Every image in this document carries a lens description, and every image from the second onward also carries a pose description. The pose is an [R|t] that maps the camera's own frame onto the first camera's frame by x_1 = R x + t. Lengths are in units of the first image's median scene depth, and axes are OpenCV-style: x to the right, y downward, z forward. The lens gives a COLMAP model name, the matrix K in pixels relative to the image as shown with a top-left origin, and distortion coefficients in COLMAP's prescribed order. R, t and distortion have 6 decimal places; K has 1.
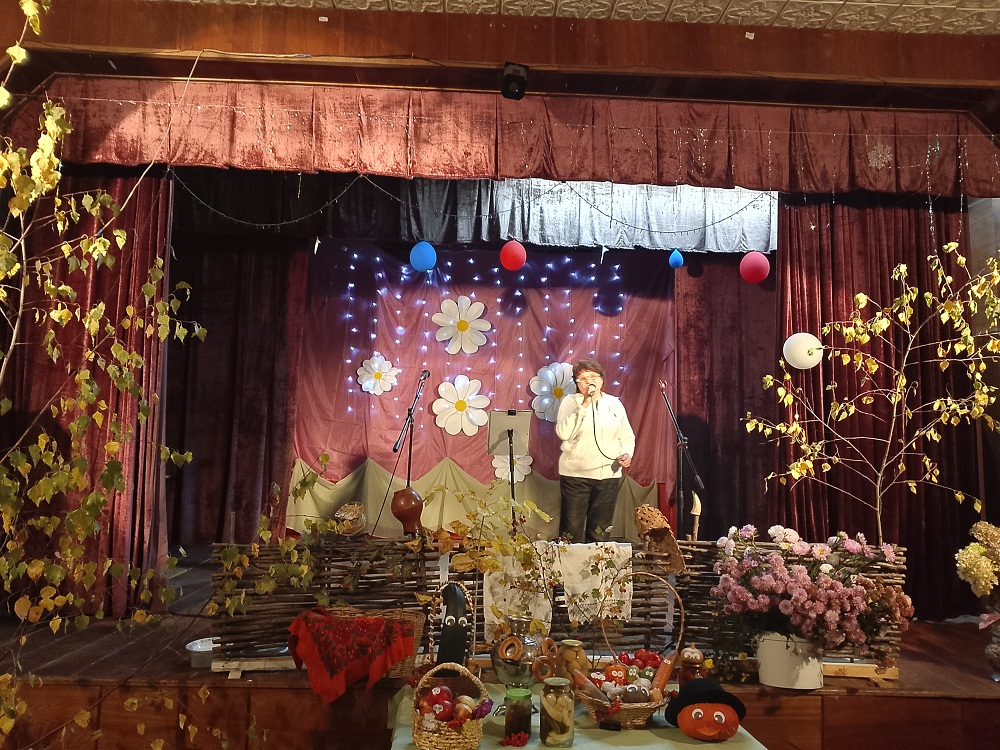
lens RADIAL K [[735.7, 0, 500.0], [0, 735.7, 375.0], [0, 0, 1]] dist [0.069409, -0.110622]
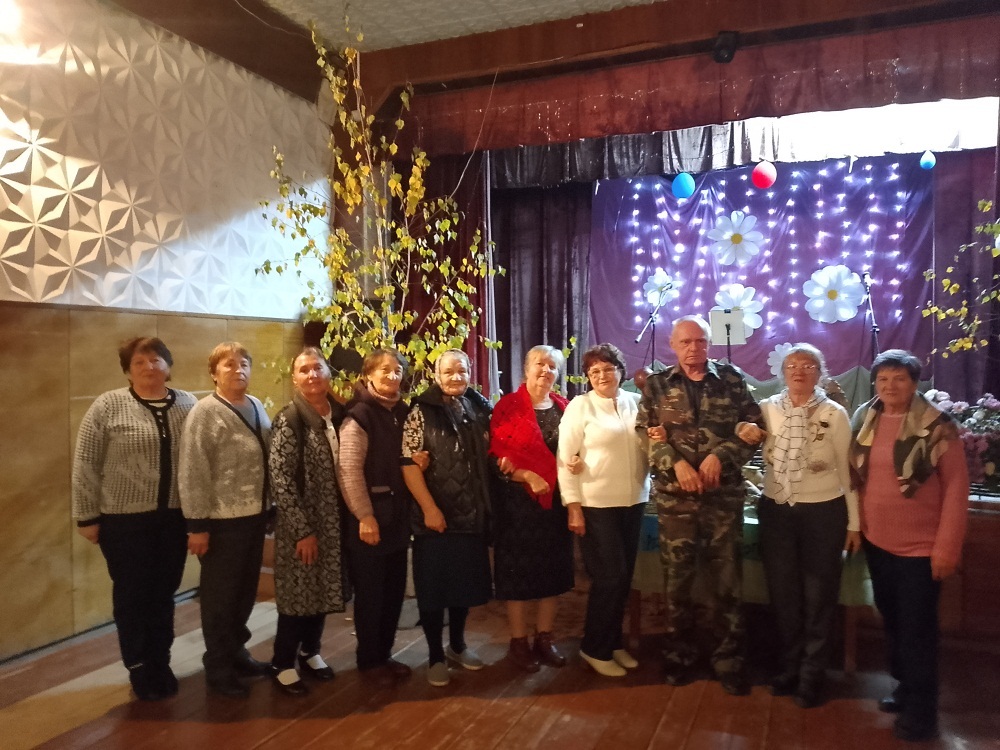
lens RADIAL K [[750.1, 0, 514.8], [0, 750.1, 371.8], [0, 0, 1]] dist [0.065370, -0.115417]
pose [[0.914525, -0.016099, -0.404209, 0.169956], [0.059645, 0.993653, 0.095372, 0.005624], [0.400108, -0.111329, 0.909681, -0.311081]]
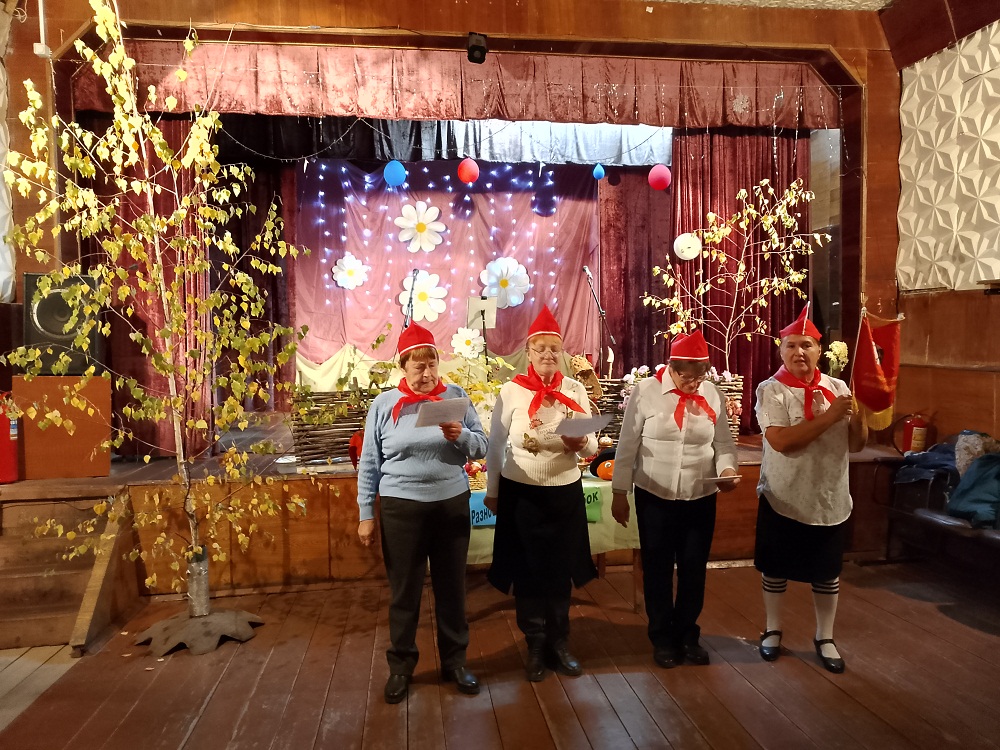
lens RADIAL K [[735.7, 0, 500.0], [0, 735.7, 375.0], [0, 0, 1]] dist [0.069409, -0.110622]
pose [[0.995106, -0.041369, 0.089732, -0.069669], [0.027807, 0.988680, 0.147438, -0.008228], [-0.094816, -0.144221, 0.984992, -0.340302]]
